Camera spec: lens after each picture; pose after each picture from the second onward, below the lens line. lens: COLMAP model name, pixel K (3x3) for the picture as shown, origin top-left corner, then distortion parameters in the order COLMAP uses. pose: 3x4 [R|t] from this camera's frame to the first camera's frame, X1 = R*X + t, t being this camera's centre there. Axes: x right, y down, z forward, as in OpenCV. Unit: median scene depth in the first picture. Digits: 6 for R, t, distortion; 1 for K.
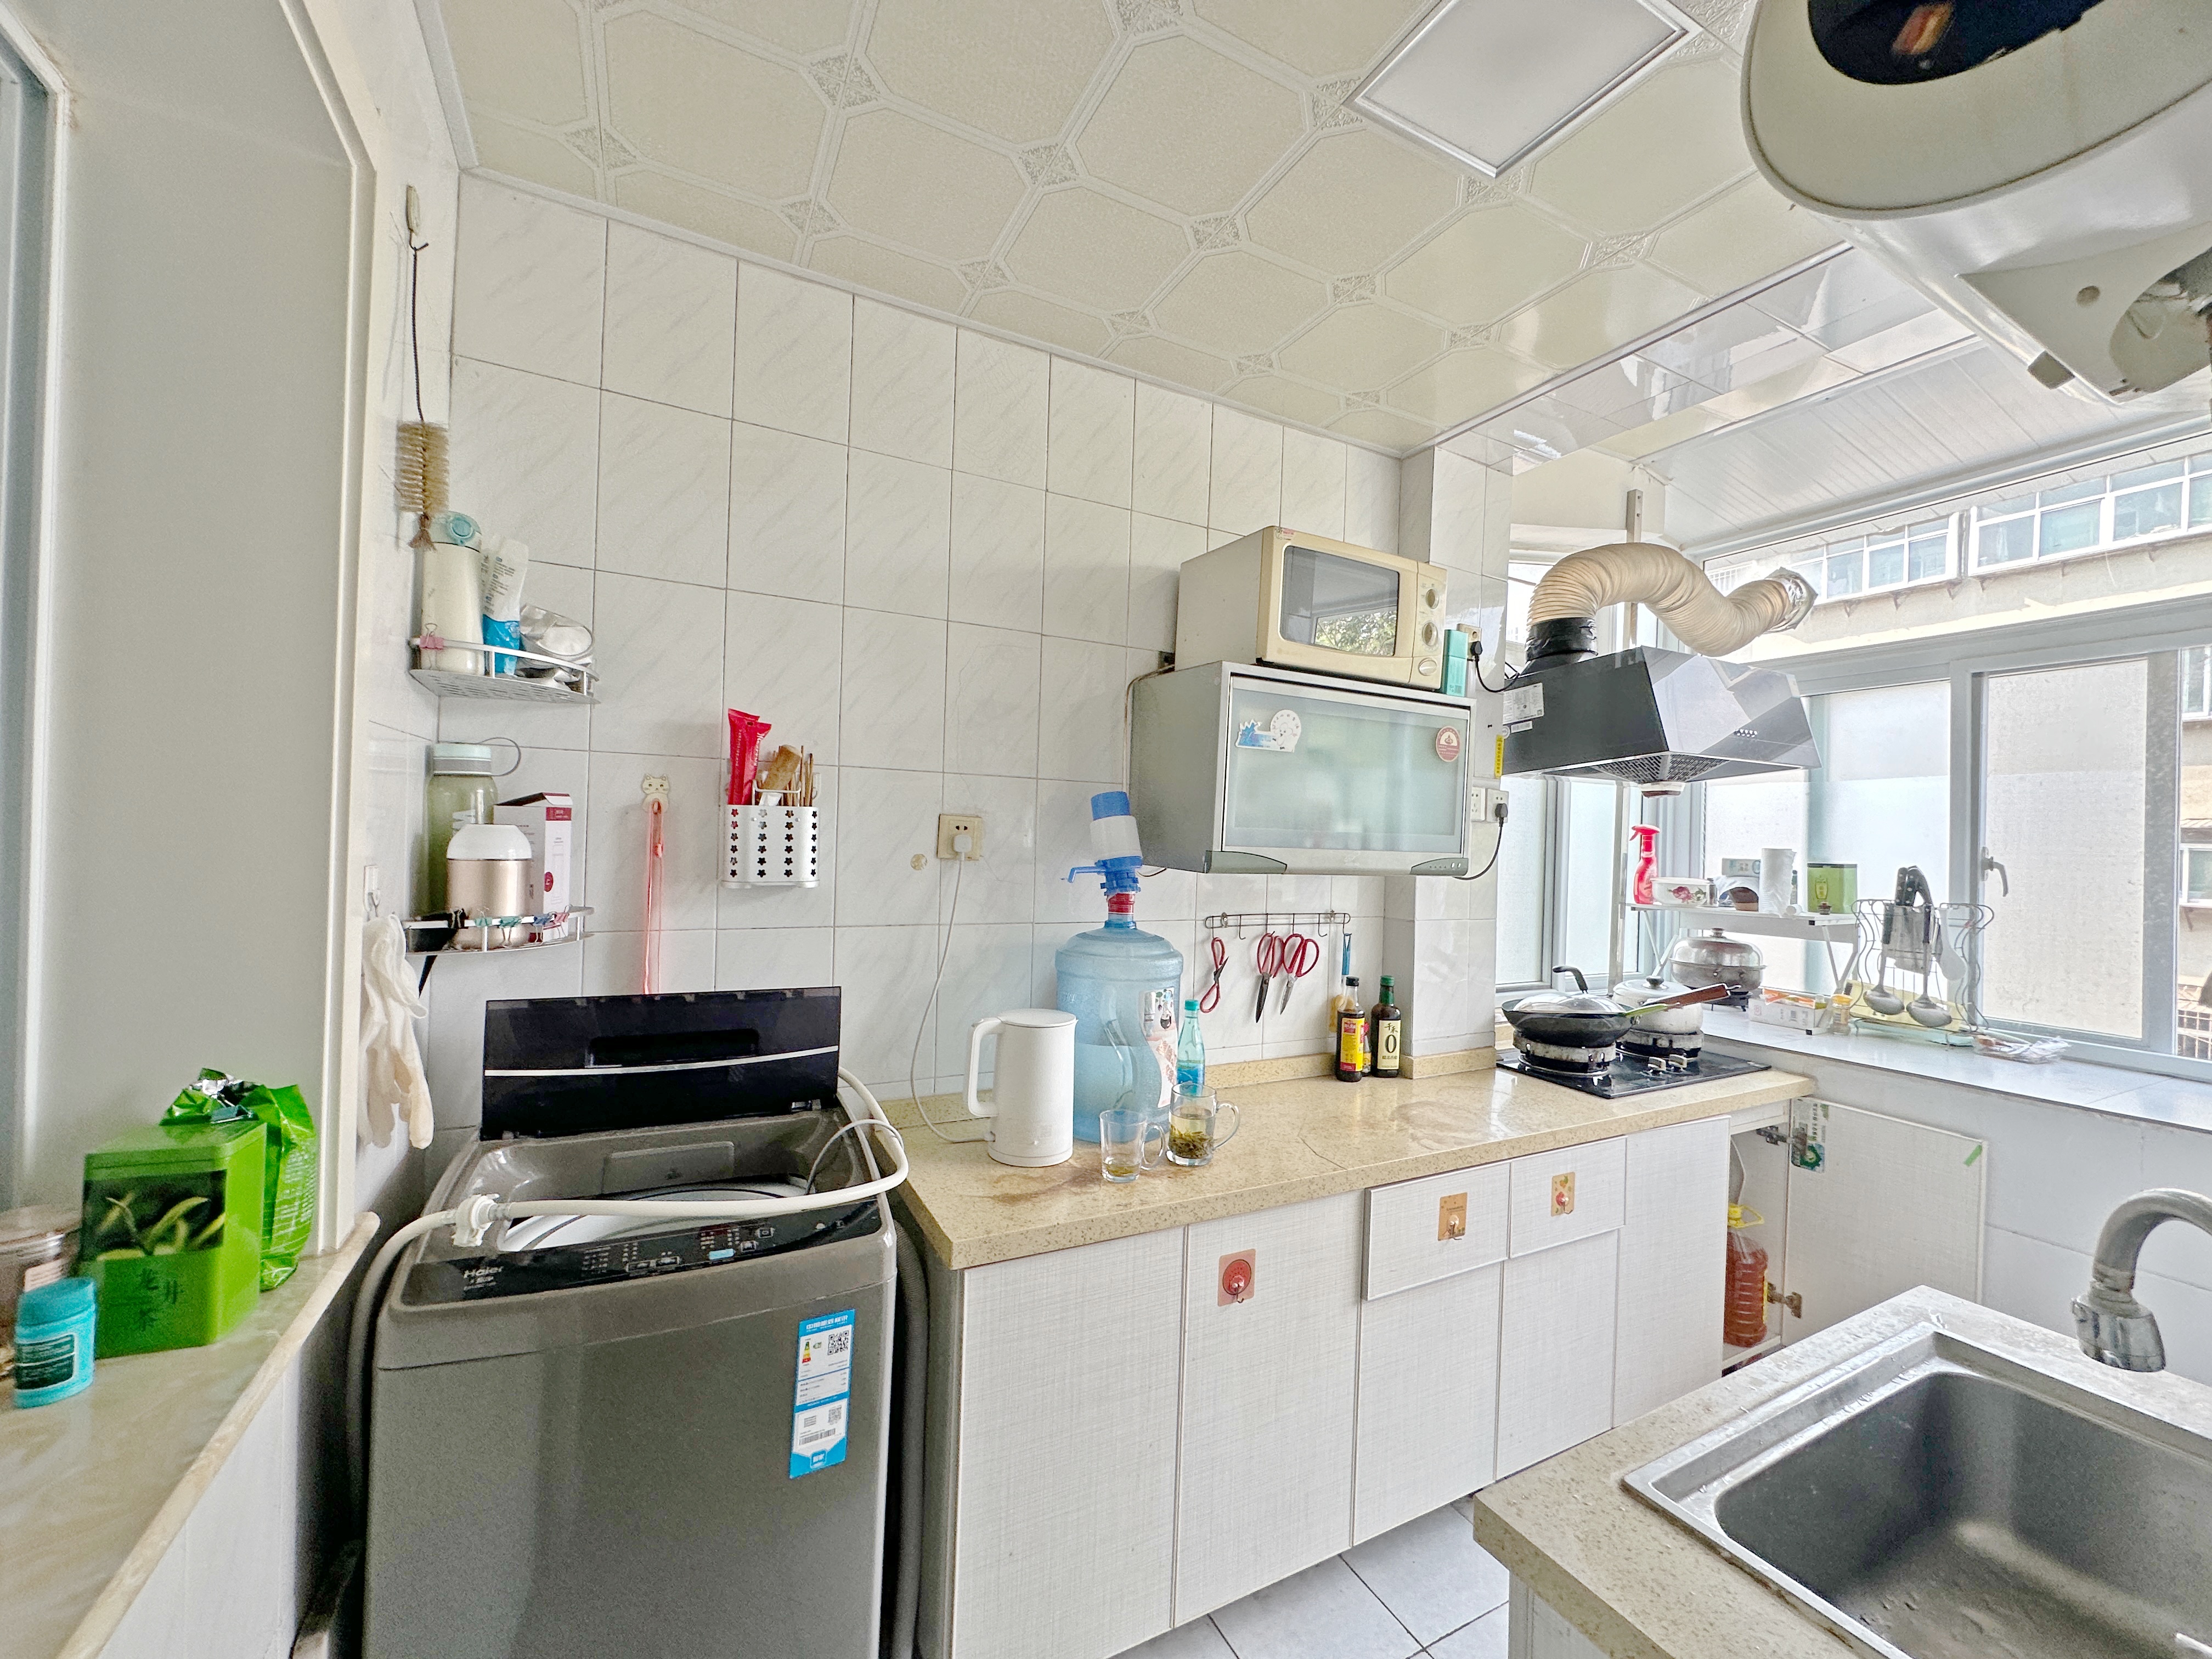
lens RADIAL K [[892.8, 0, 1115.0], [0, 892.8, 831.6], [0, 0, 1]] dist [0.002047, 0.000129]
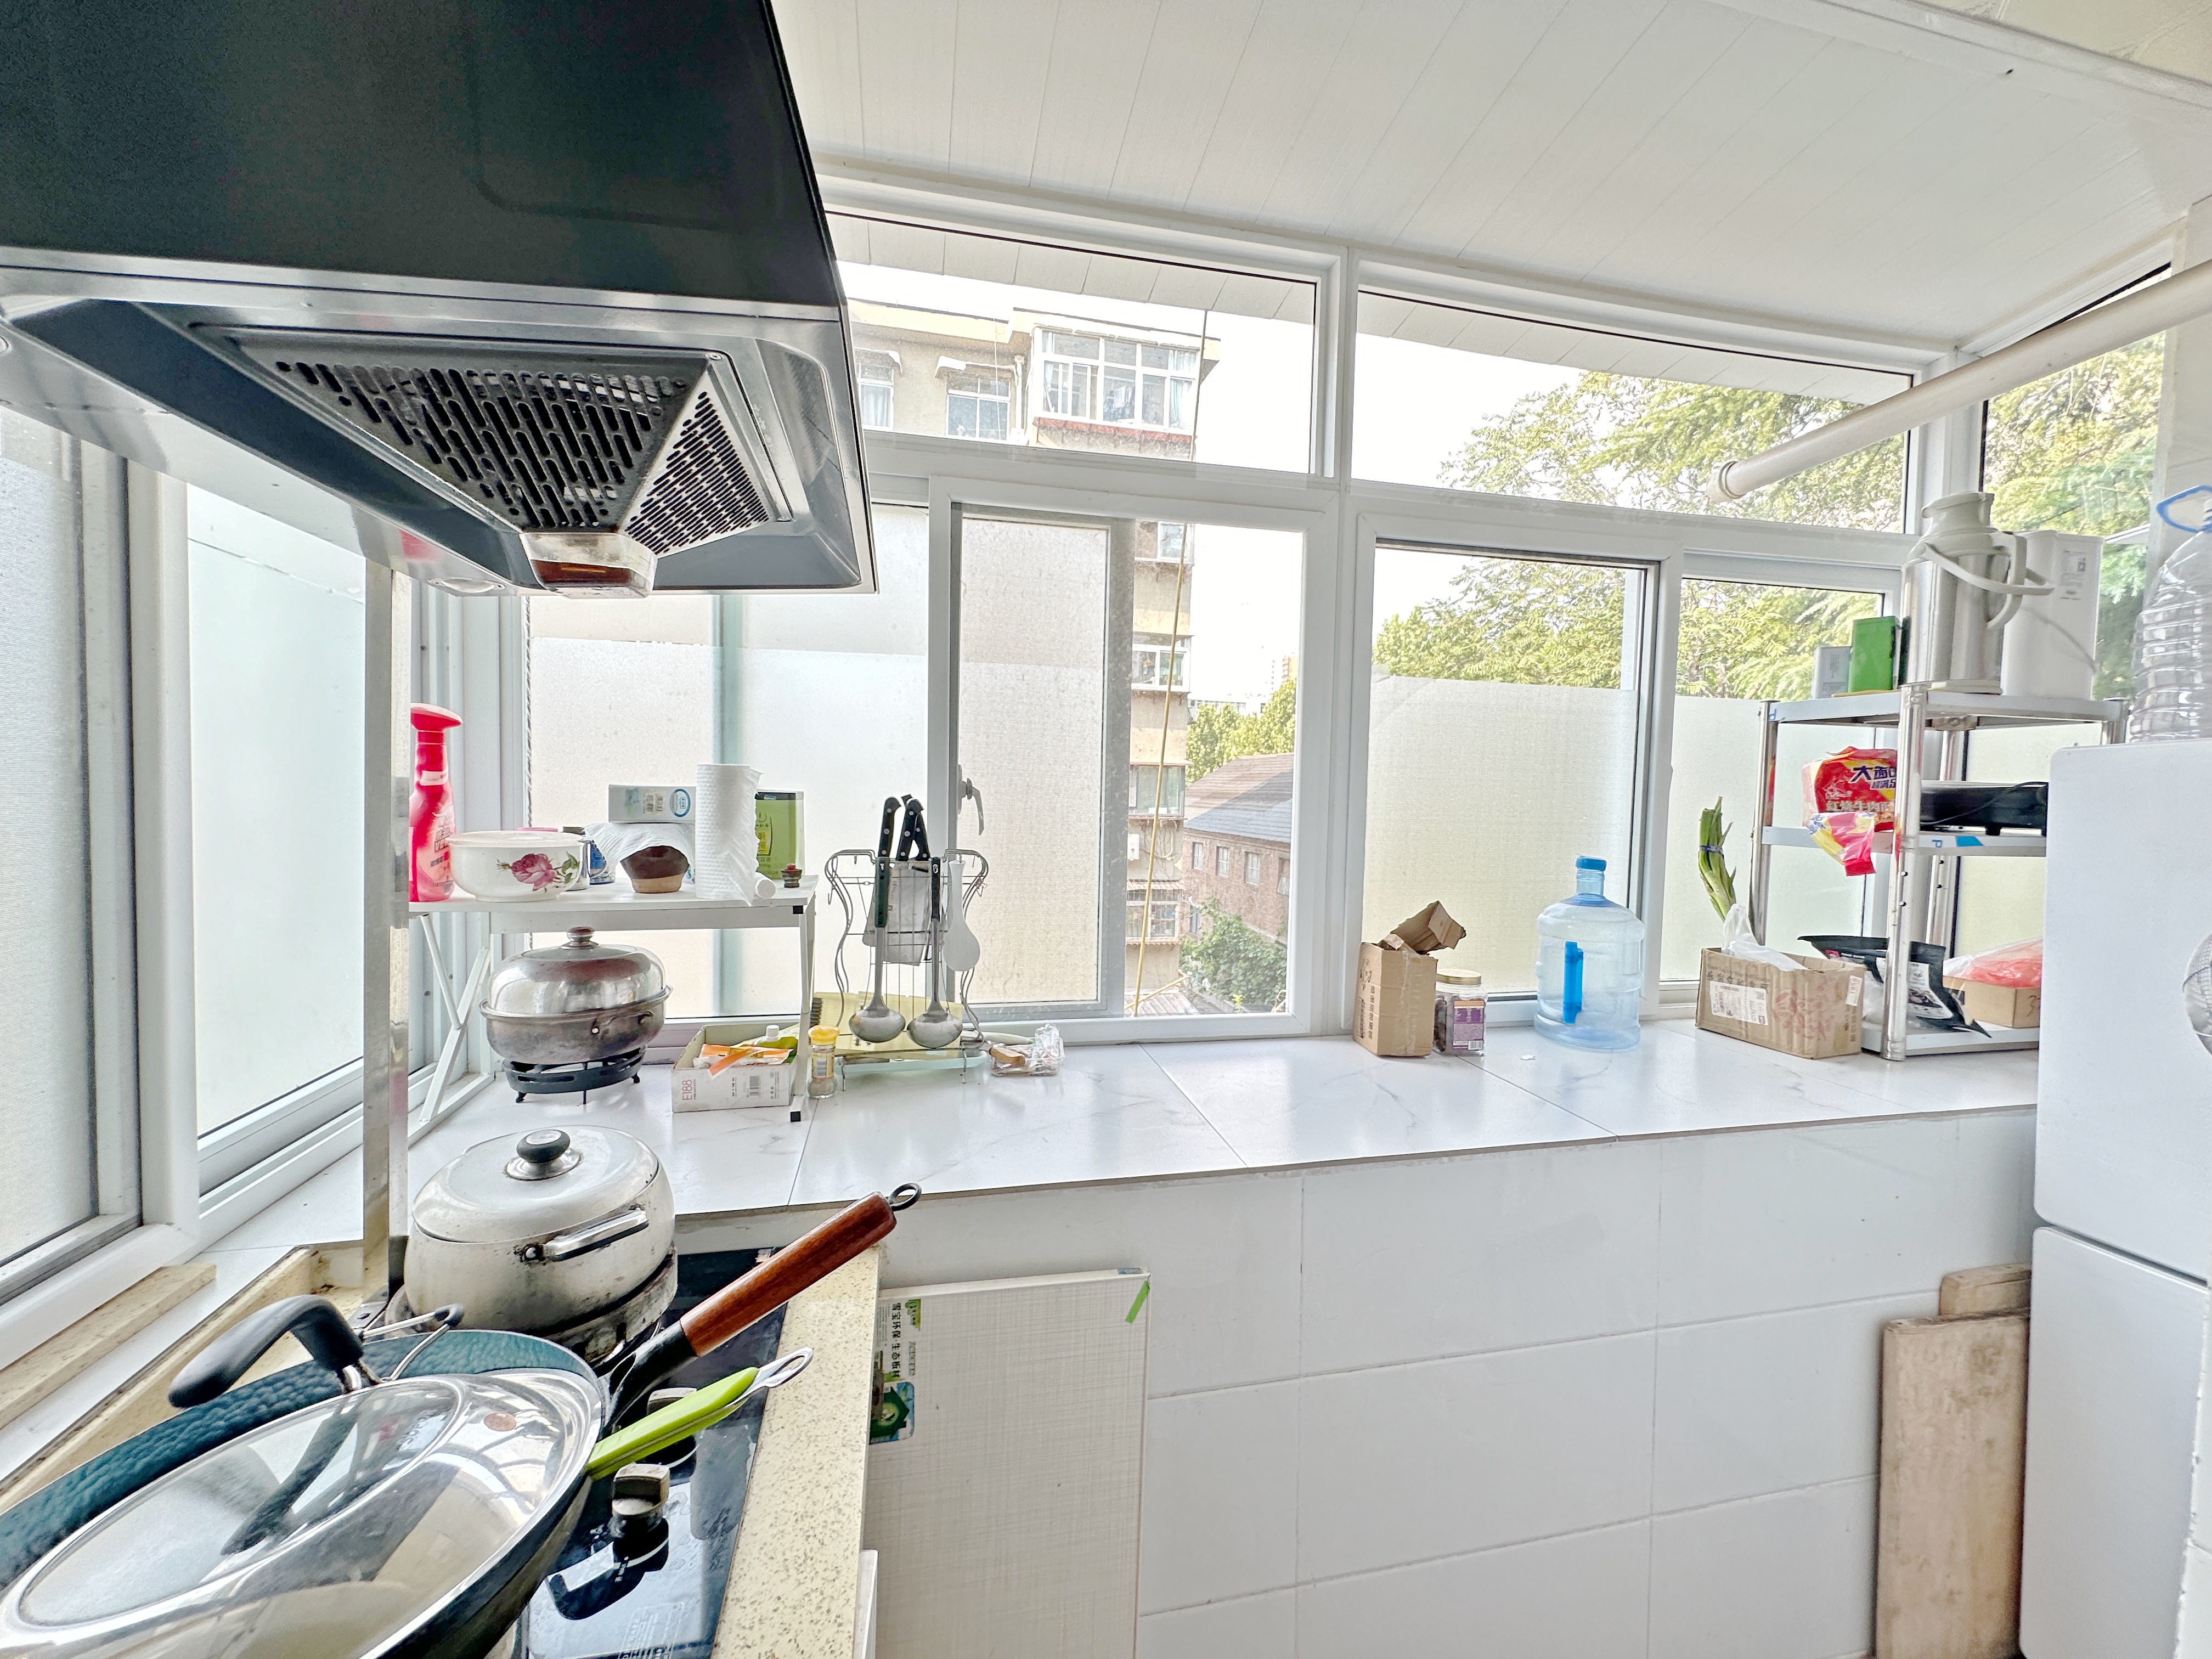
lens RADIAL K [[892.8, 0, 1106.2], [0, 892.8, 821.9], [0, 0, 1]] dist [0.002047, 0.000129]
pose [[0.256591, -0.059616, 0.964680, 0.318972], [-0.025937, 0.997312, 0.068532, 0.010800], [-0.966172, -0.042606, 0.254355, 0.678847]]
